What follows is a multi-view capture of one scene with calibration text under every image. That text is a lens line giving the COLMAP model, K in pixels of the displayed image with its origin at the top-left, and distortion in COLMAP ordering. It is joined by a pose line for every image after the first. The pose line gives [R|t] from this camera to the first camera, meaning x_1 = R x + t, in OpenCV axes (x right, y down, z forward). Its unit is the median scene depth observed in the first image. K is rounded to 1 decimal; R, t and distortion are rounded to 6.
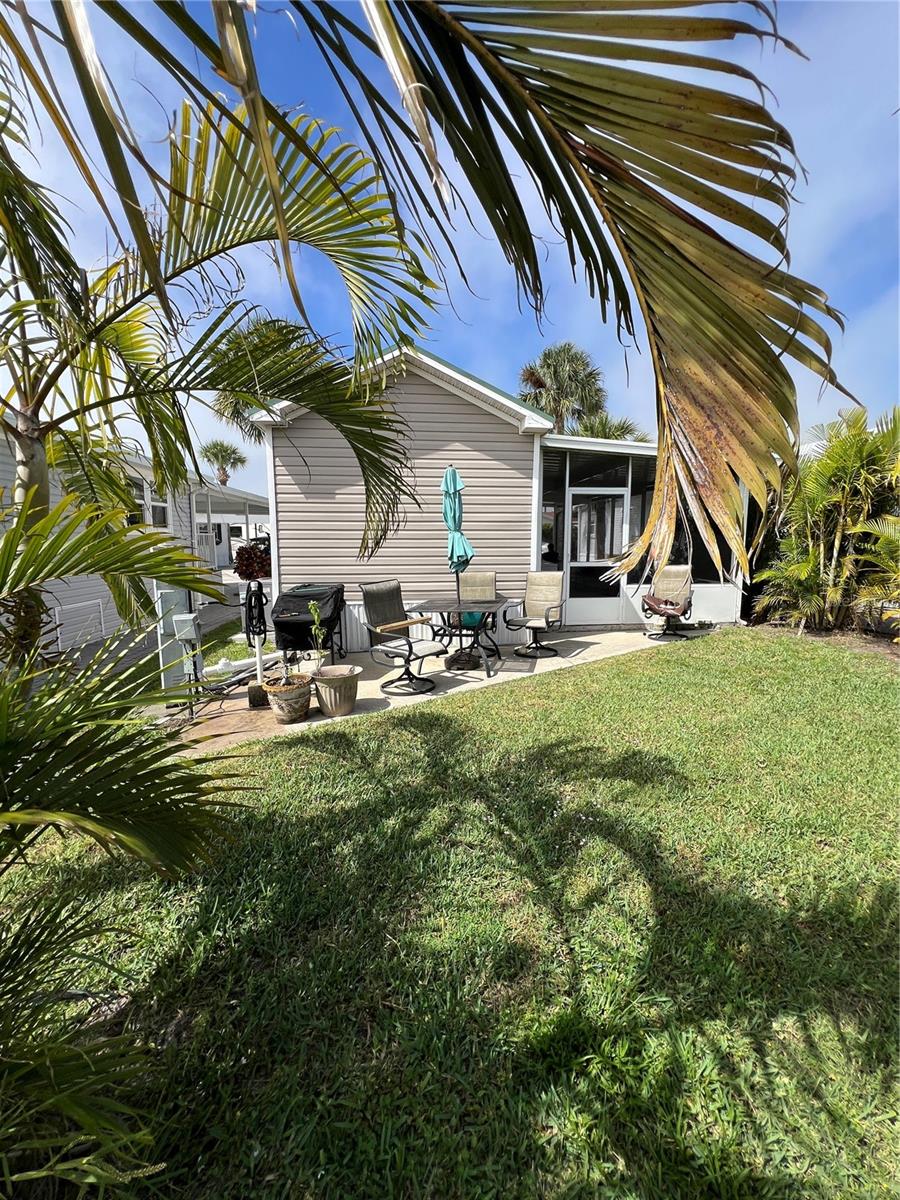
lens RADIAL K [[476.0, 0, 455.0], [0, 476.0, 599.0], [0, 0, 1]] dist [-0.000944, -0.000088]
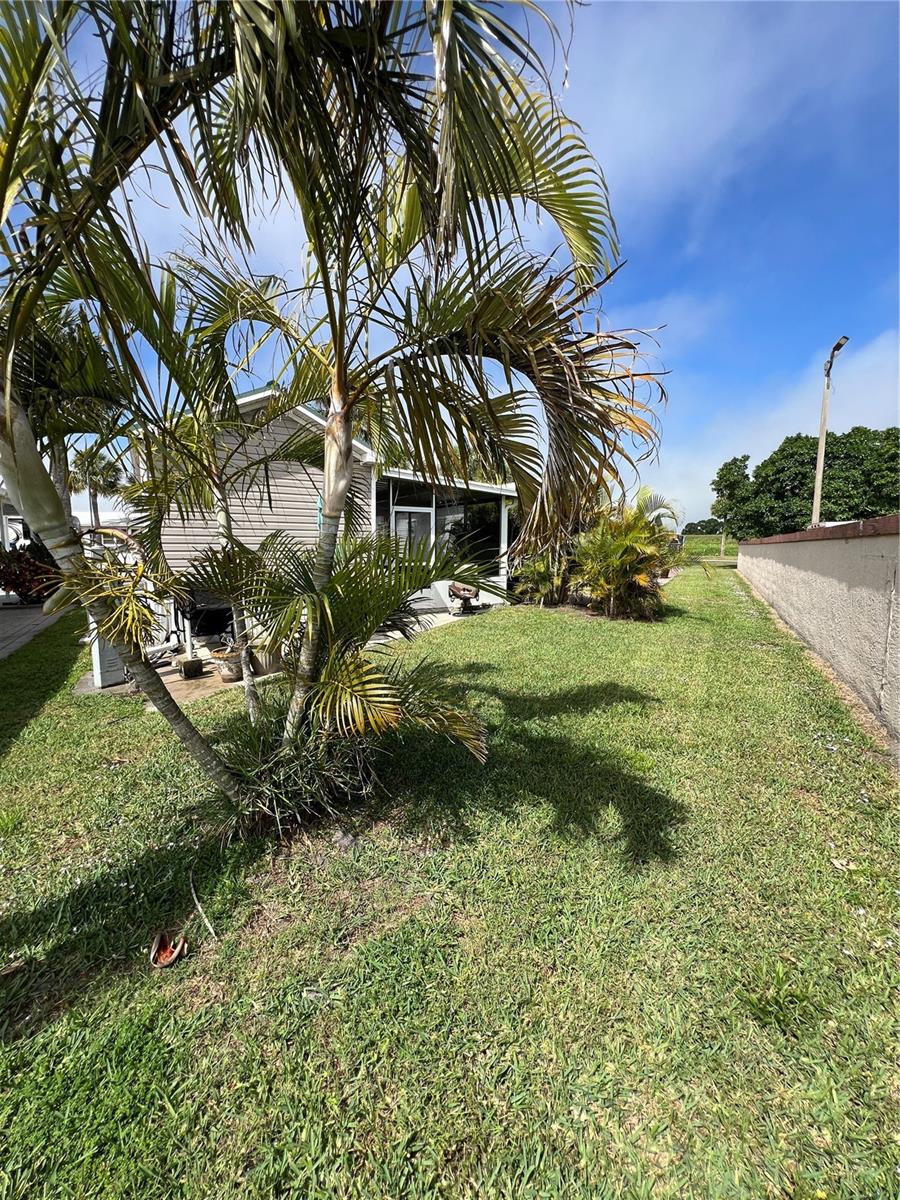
lens RADIAL K [[476.0, 0, 449.4], [0, 476.0, 597.6], [0, 0, 1]] dist [-0.000944, -0.000088]
pose [[0.899815, -0.040010, 0.434432, -0.214091], [0.046442, 0.998912, -0.004196, 0.034514], [-0.433792, 0.023952, 0.900695, -0.264586]]
